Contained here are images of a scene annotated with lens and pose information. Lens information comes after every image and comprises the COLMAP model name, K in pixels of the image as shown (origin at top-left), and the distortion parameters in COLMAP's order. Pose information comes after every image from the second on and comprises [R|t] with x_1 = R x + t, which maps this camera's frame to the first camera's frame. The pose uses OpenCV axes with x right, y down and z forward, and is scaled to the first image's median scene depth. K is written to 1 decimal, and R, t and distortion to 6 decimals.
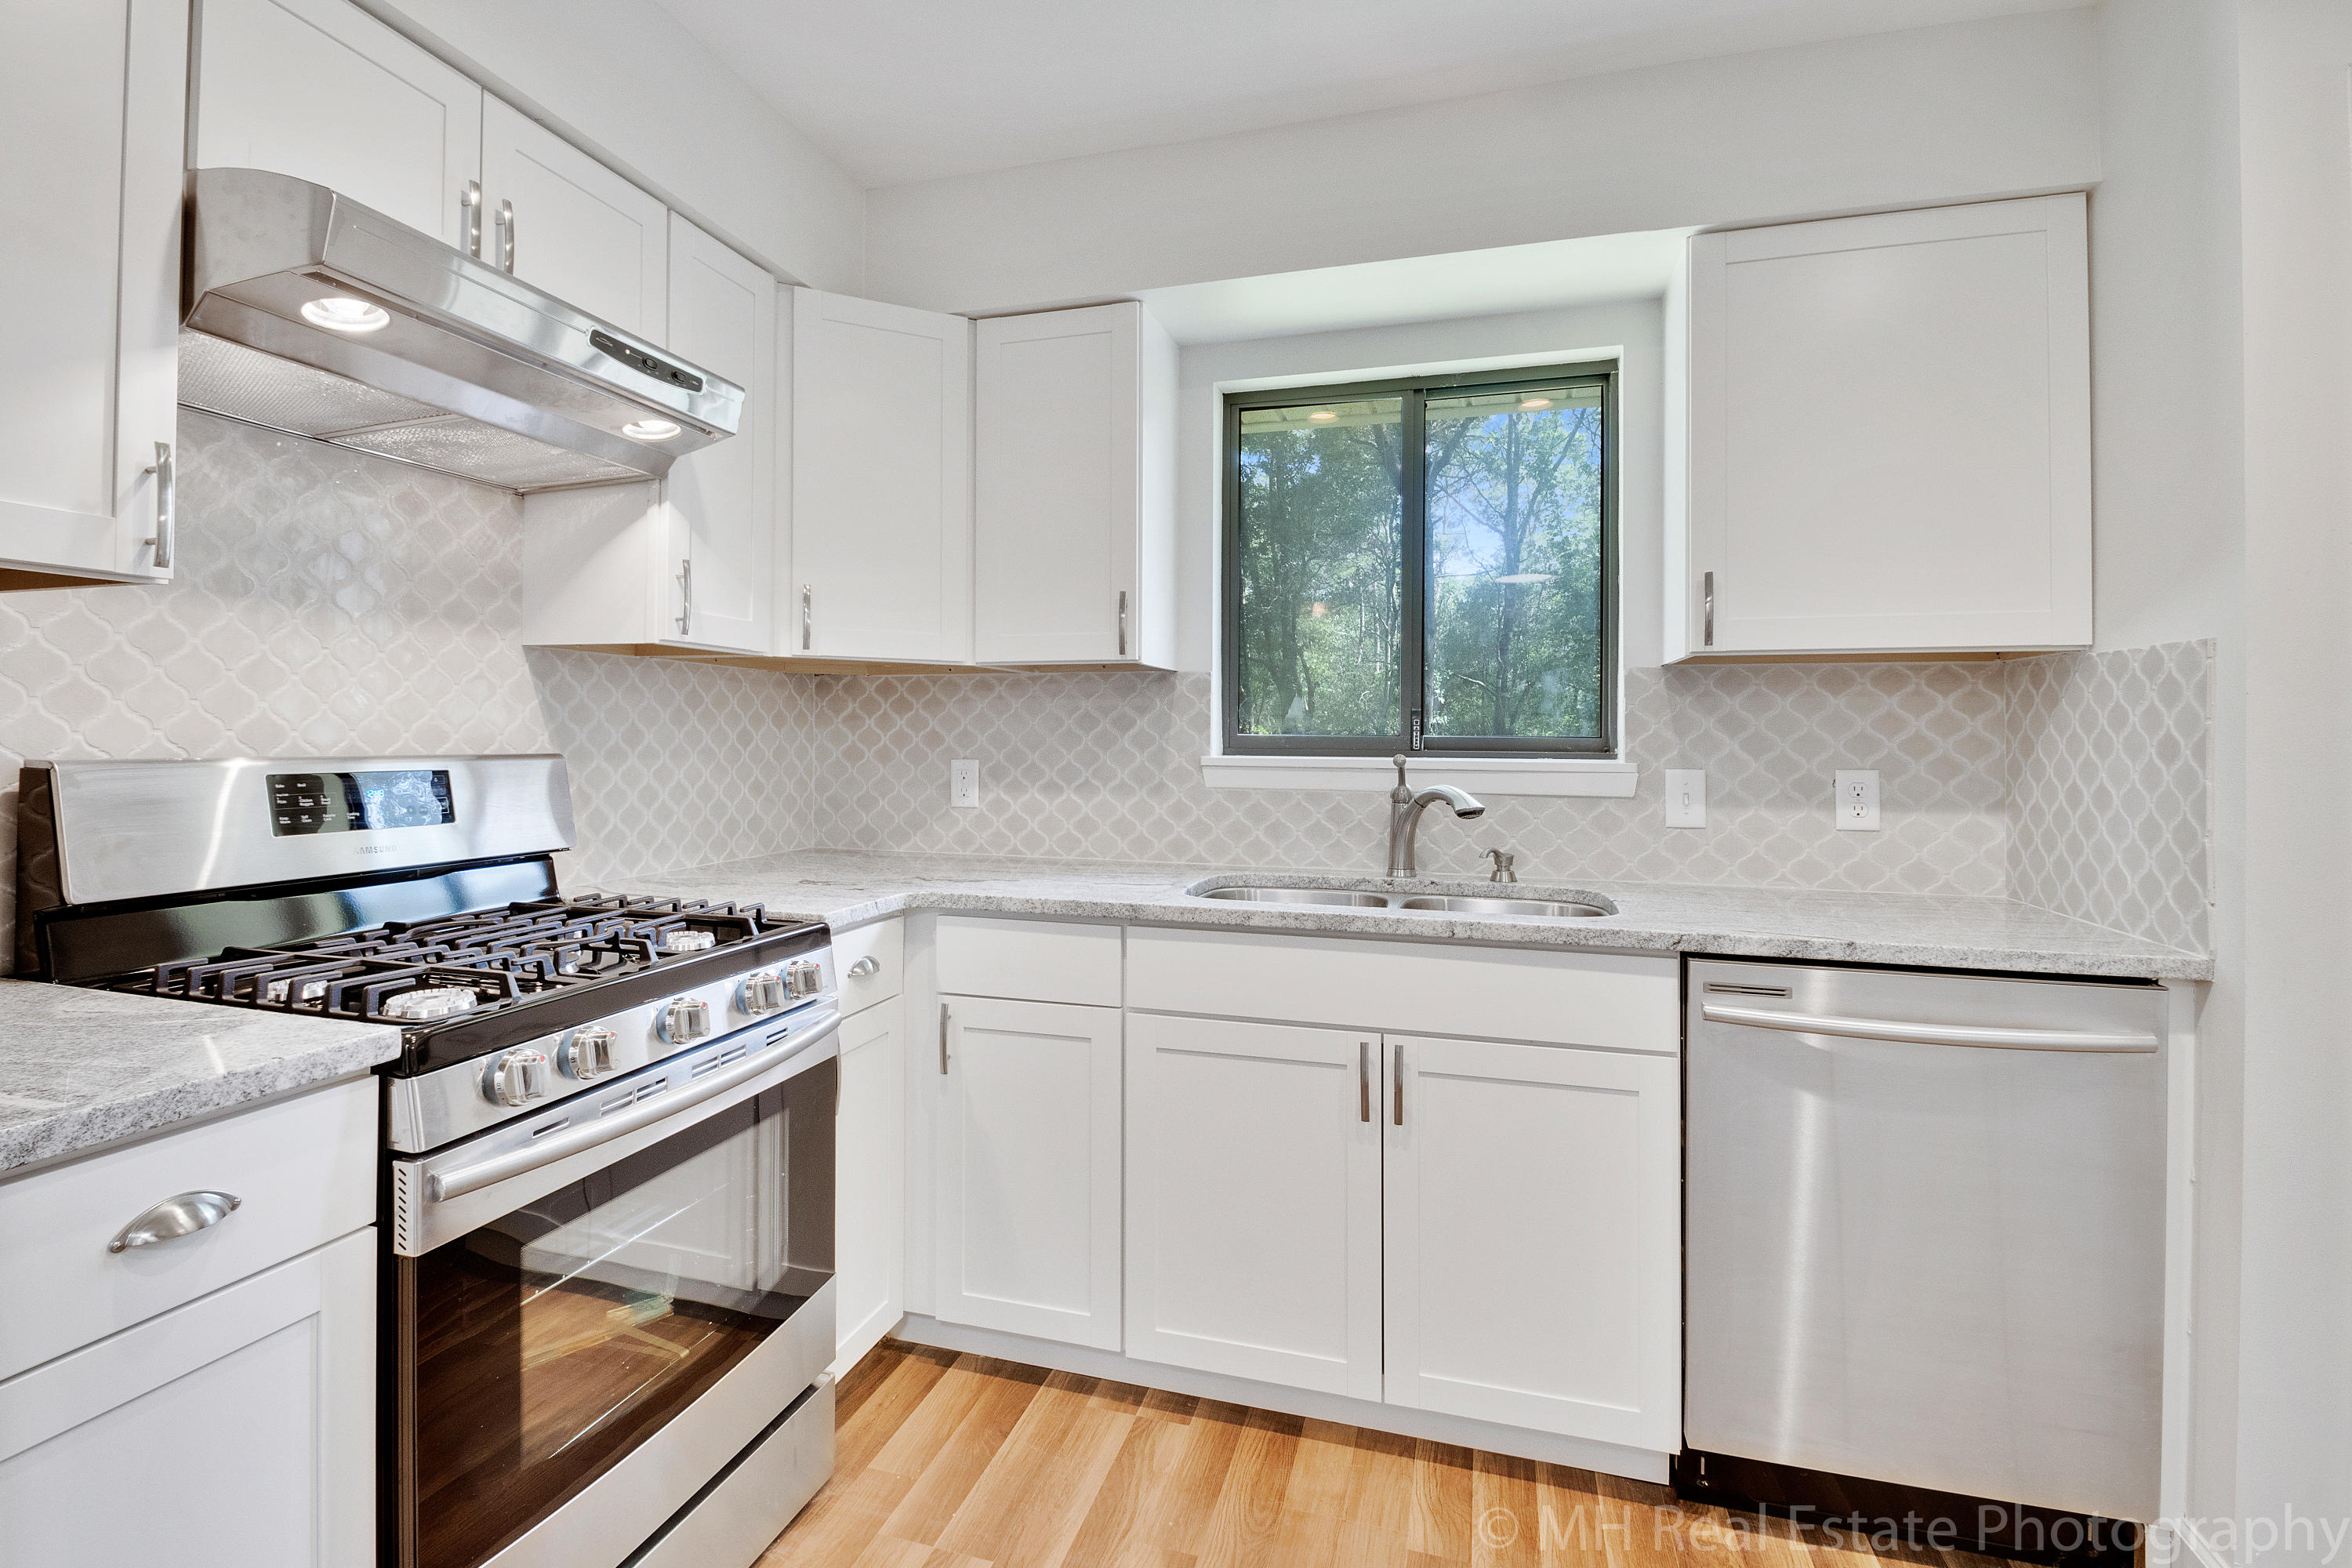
lens RADIAL K [[1124.3, 0, 1183.4], [0, 1124.3, 730.6], [0, 0, 1]] dist [0.012888, 0.000206]
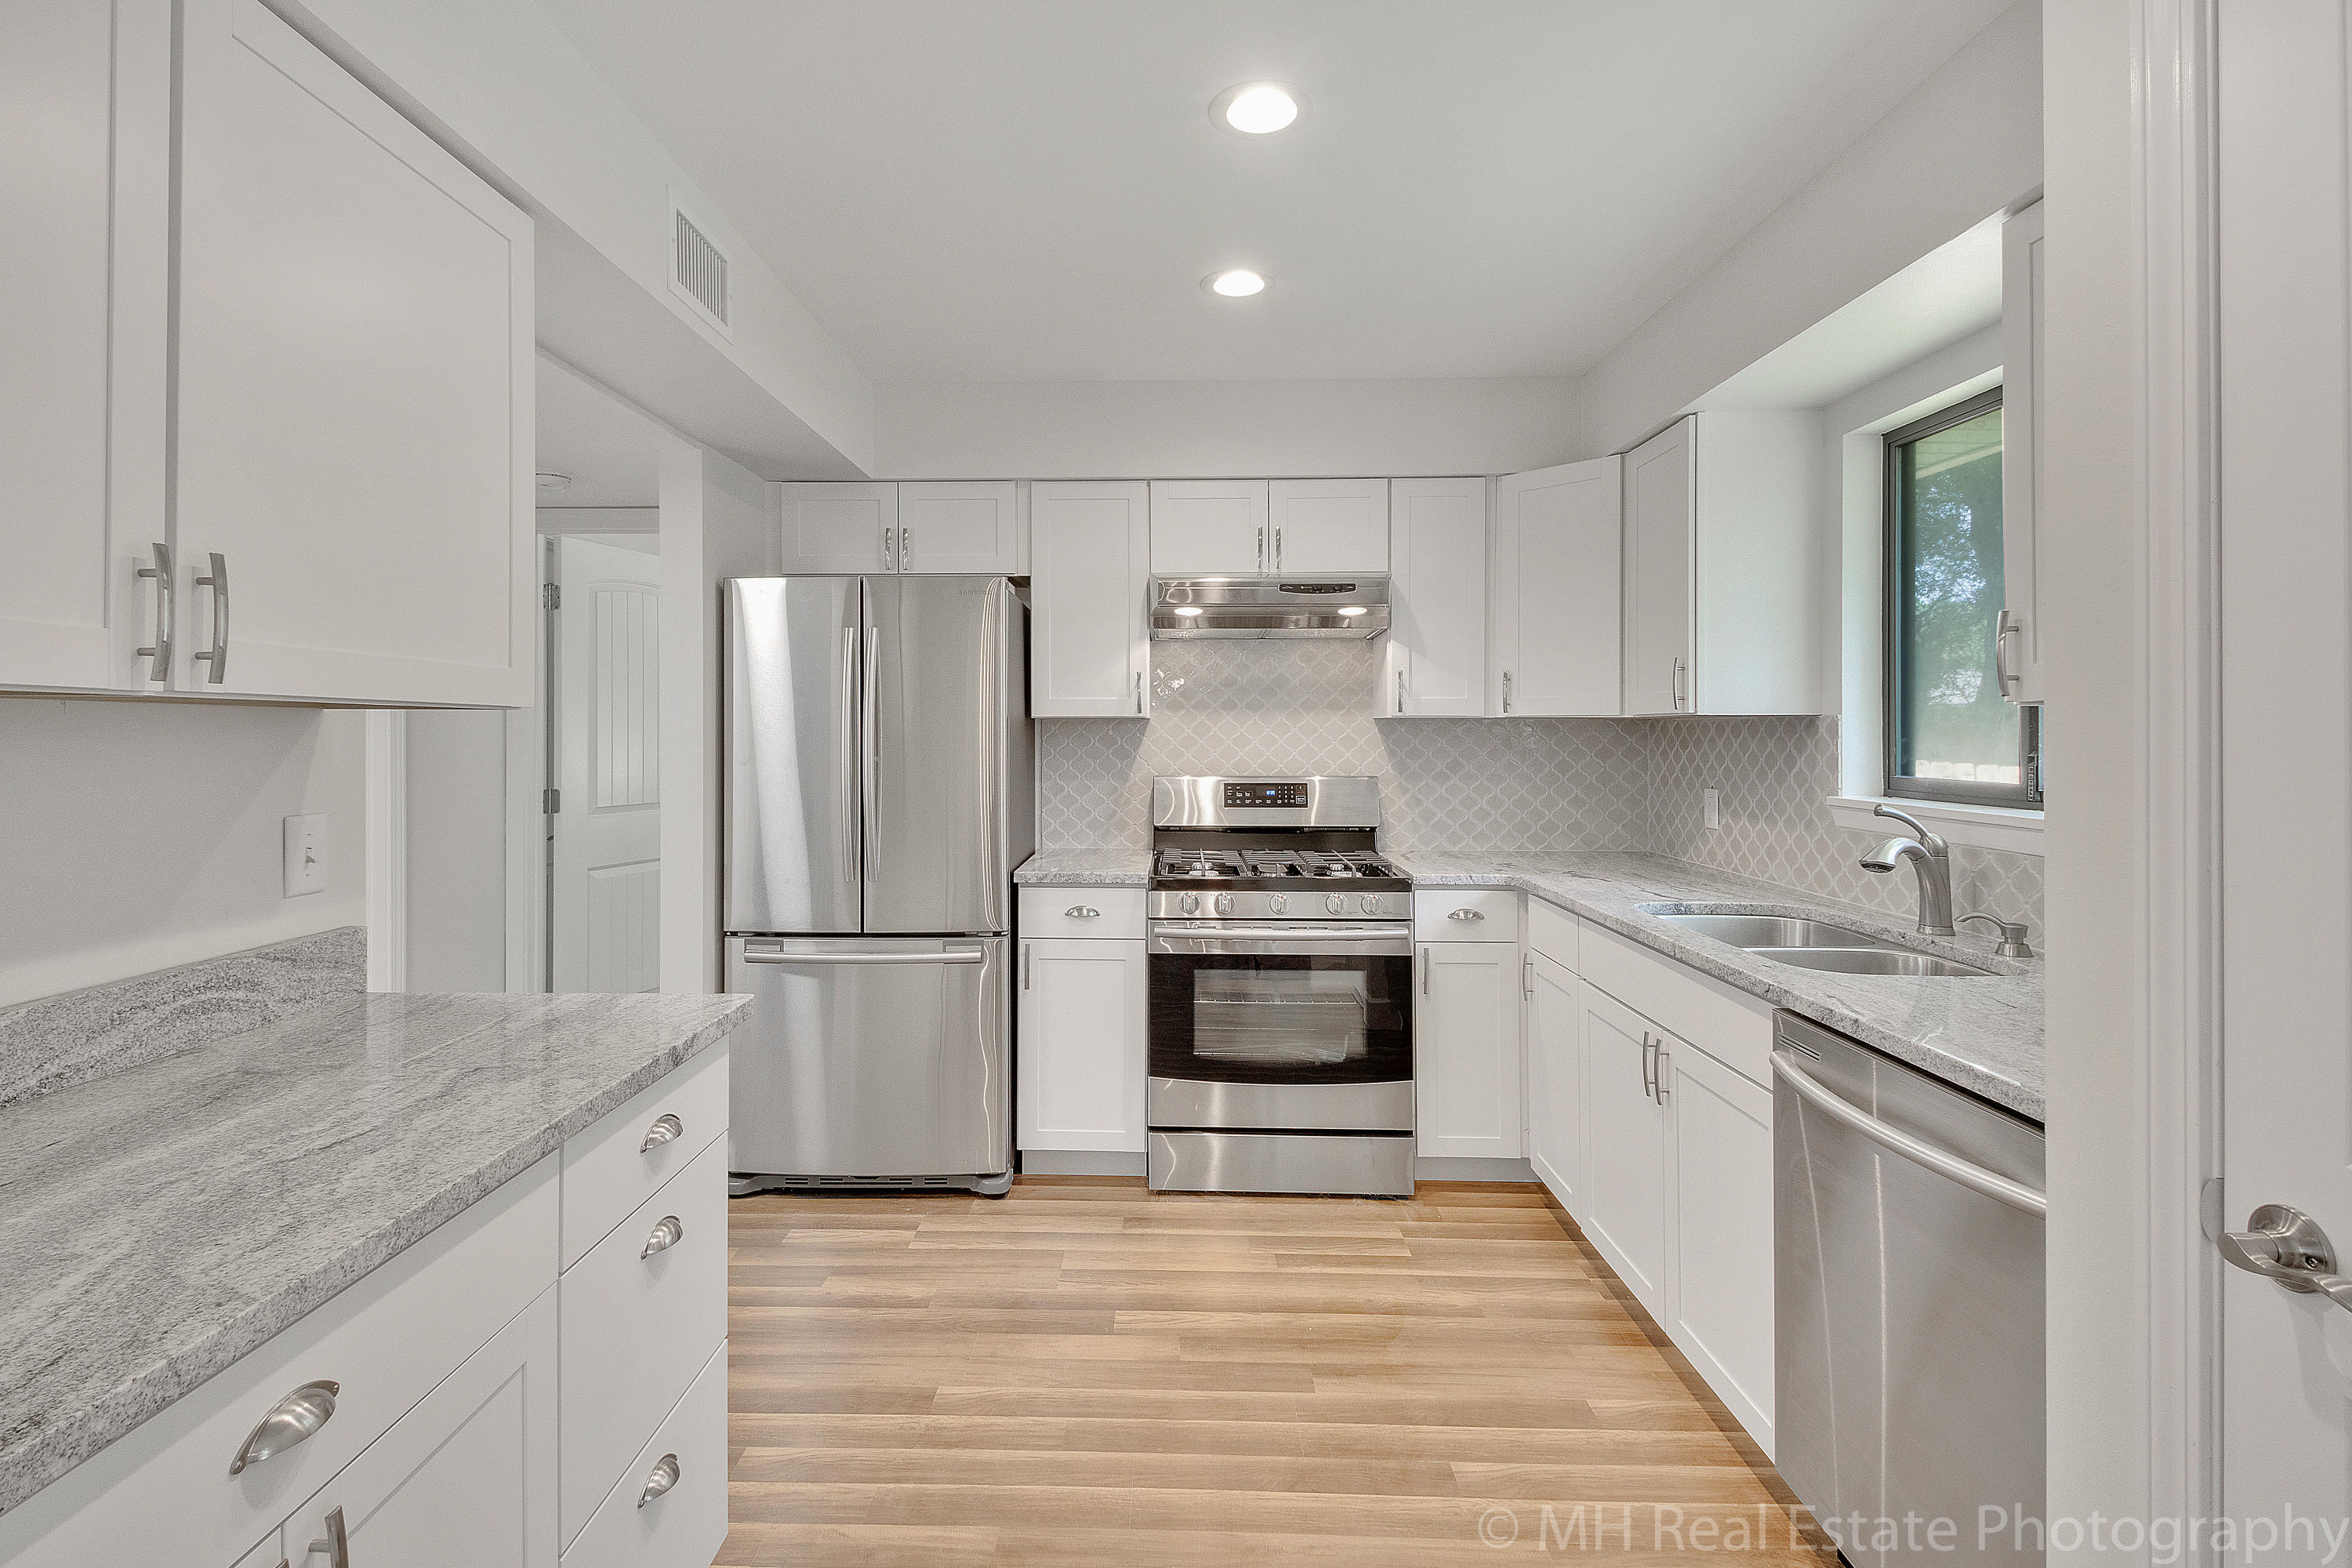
lens RADIAL K [[1124.3, 0, 1108.1], [0, 1124.3, 729.2], [0, 0, 1]] dist [0.012888, 0.000206]
pose [[0.231960, -0.007413, -0.972697, 0.988896], [0.007622, 0.999954, -0.005803, -0.042763], [0.972696, -0.006068, 0.232006, 0.111723]]
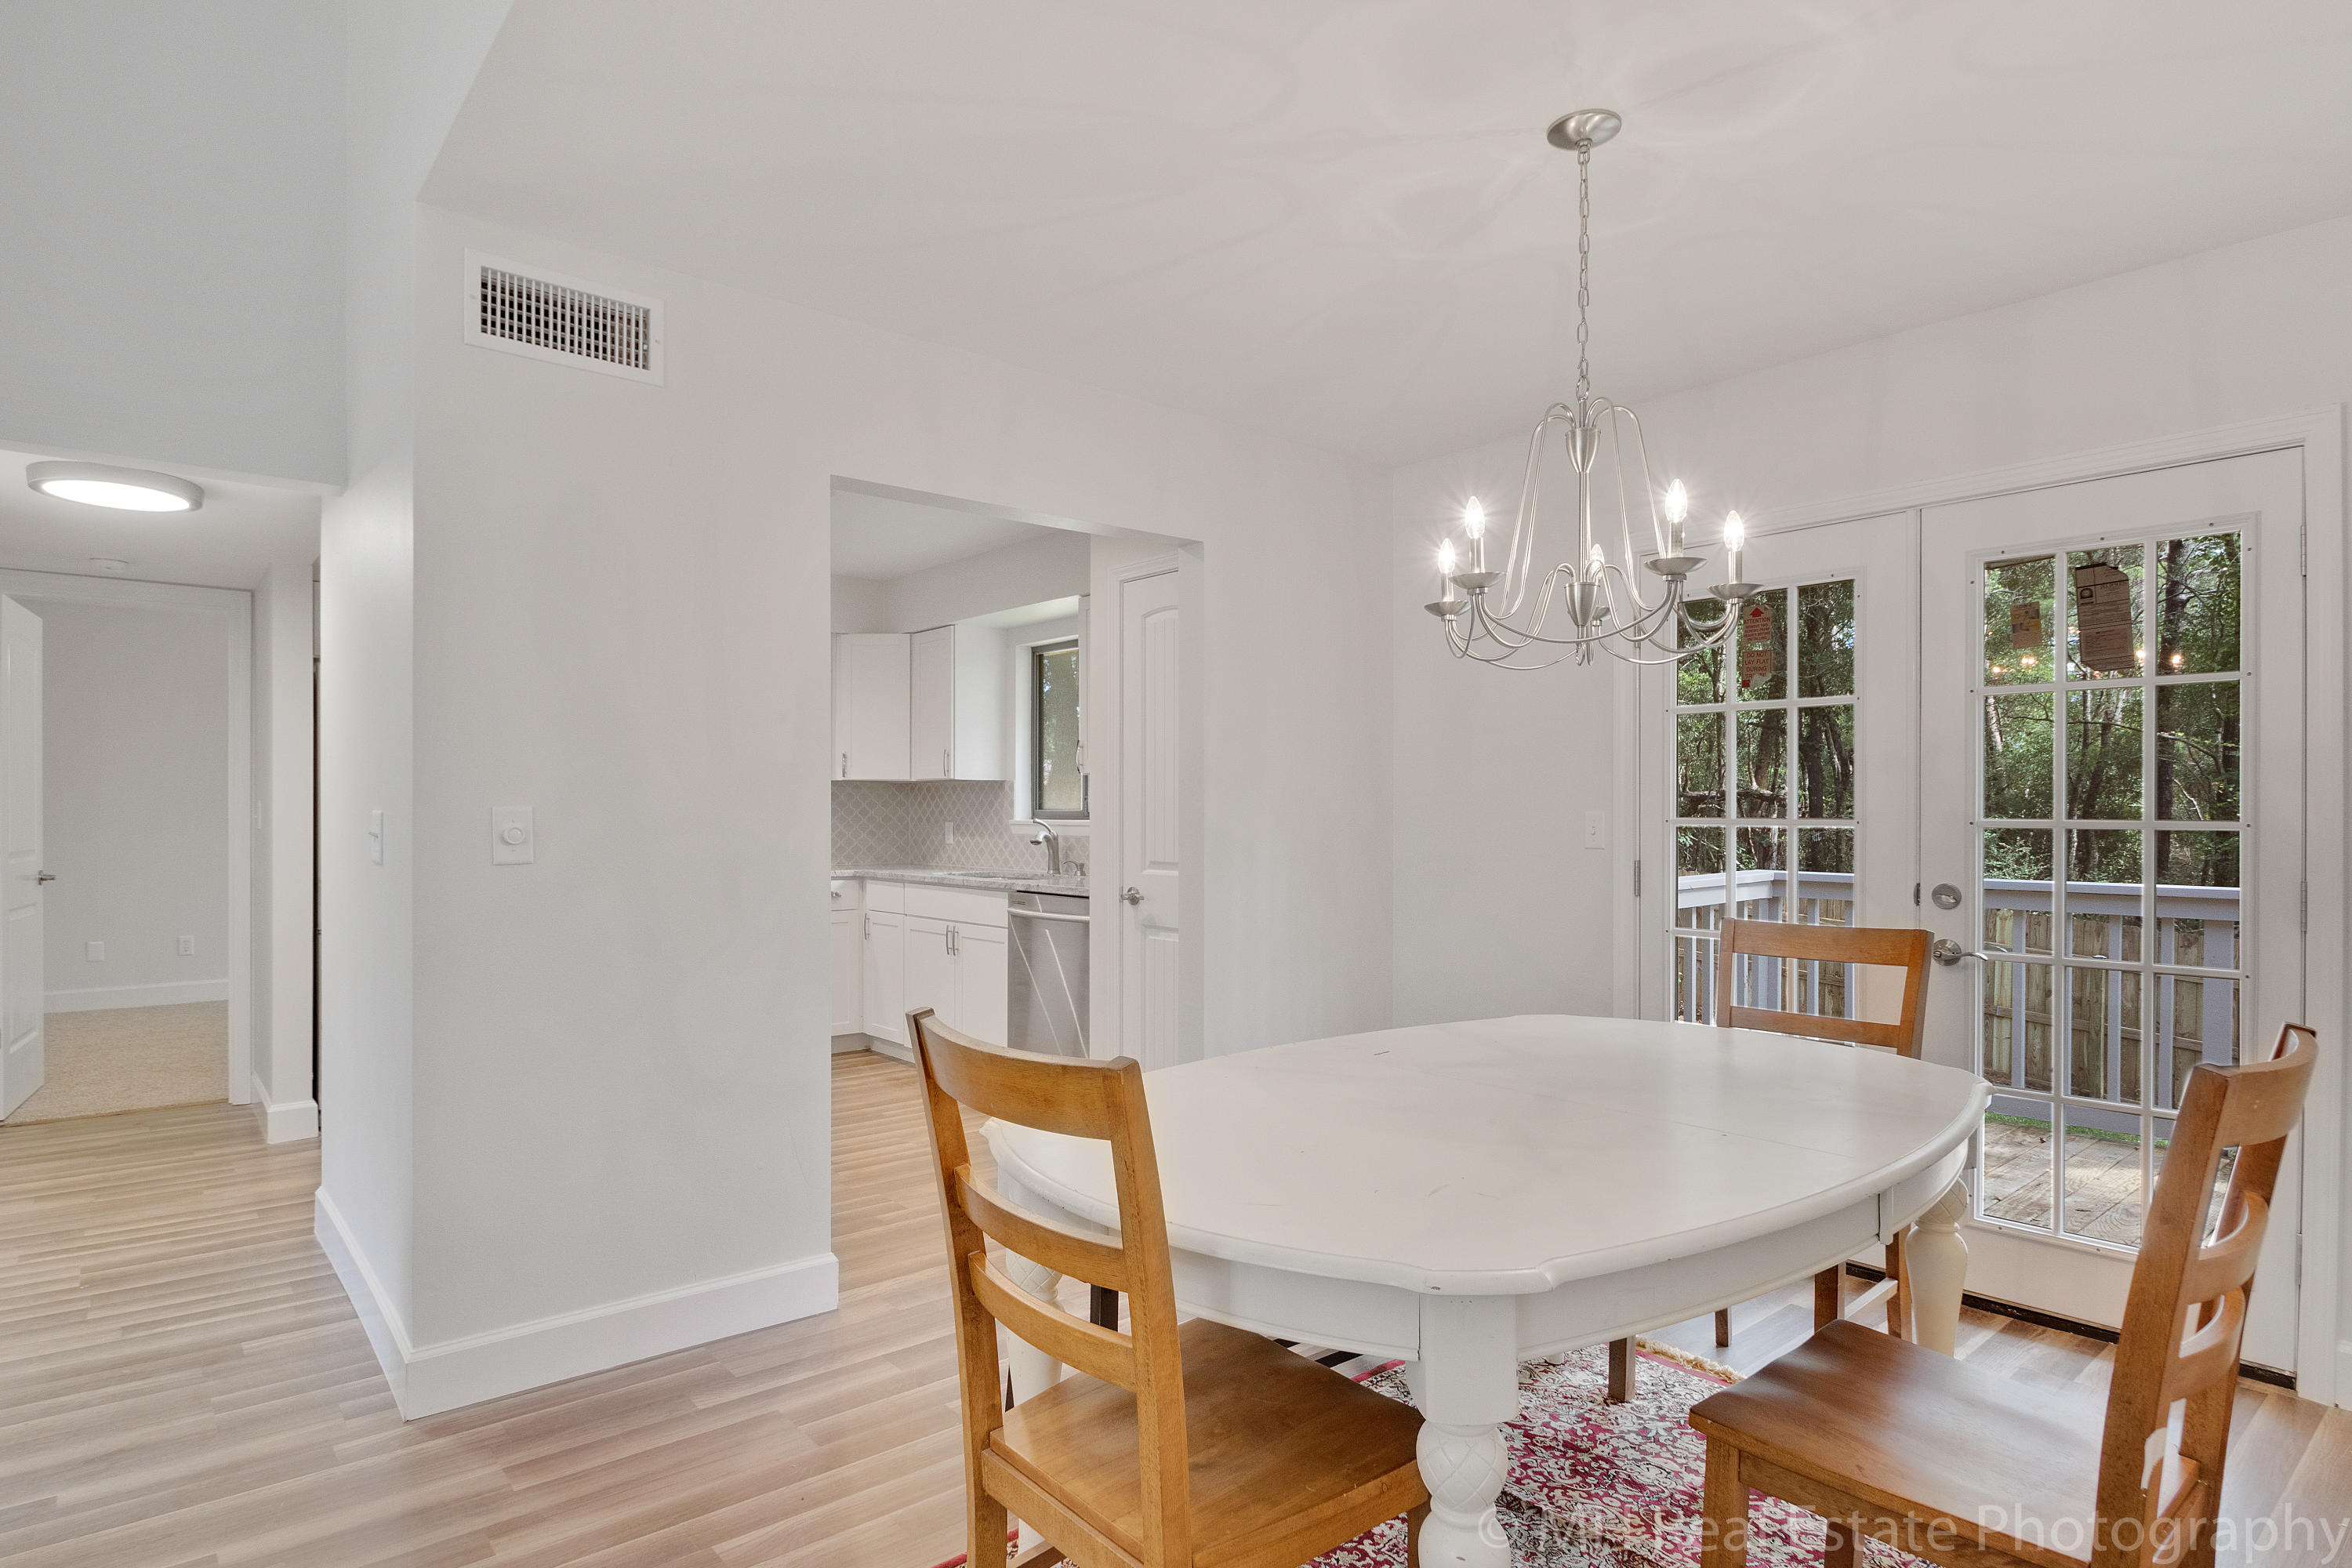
lens RADIAL K [[1259.8, 0, 1178.5], [0, 1259.8, 806.3], [0, 0, 1]] dist [-0.001338, 0.001009]
pose [[0.839878, -0.008785, -0.542705, 1.787842], [0.007903, 0.999961, -0.003956, 0.010244], [0.542718, -0.000967, 0.839914, -0.958383]]
